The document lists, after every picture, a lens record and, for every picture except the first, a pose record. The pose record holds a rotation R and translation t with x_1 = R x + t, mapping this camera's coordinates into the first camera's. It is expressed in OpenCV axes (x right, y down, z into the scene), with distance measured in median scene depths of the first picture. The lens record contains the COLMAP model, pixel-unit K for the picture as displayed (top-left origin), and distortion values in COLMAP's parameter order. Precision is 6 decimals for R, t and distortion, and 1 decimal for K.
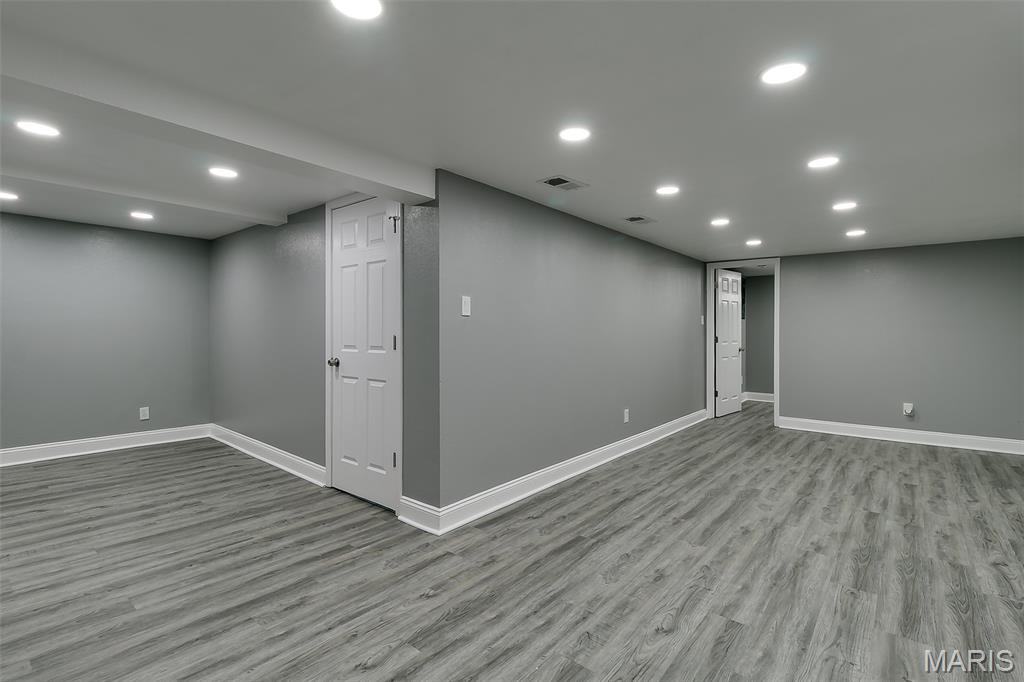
lens RADIAL K [[479.6, 0, 519.3], [0, 479.6, 335.7], [0, 0, 1]] dist [-0.000076, 0.000101]
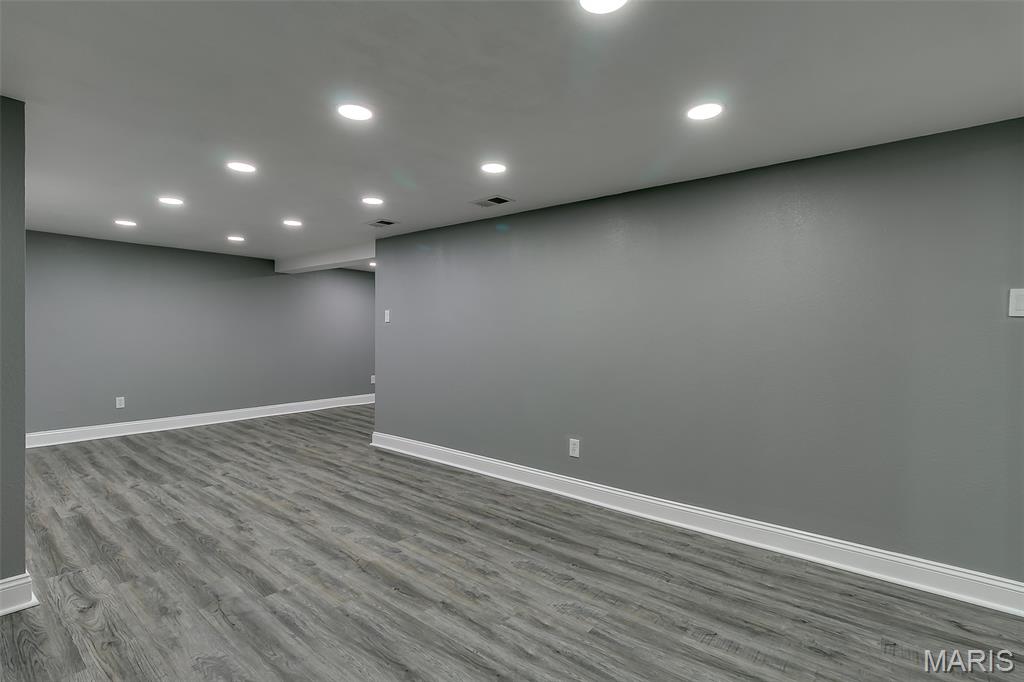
lens RADIAL K [[479.6, 0, 519.3], [0, 479.6, 335.7], [0, 0, 1]] dist [-0.000076, 0.000101]
pose [[0.007314, 0.002061, -0.999971, 1.604595], [-0.023364, 0.999725, 0.001889, -0.007602], [0.999700, 0.023349, 0.007360, 1.511234]]
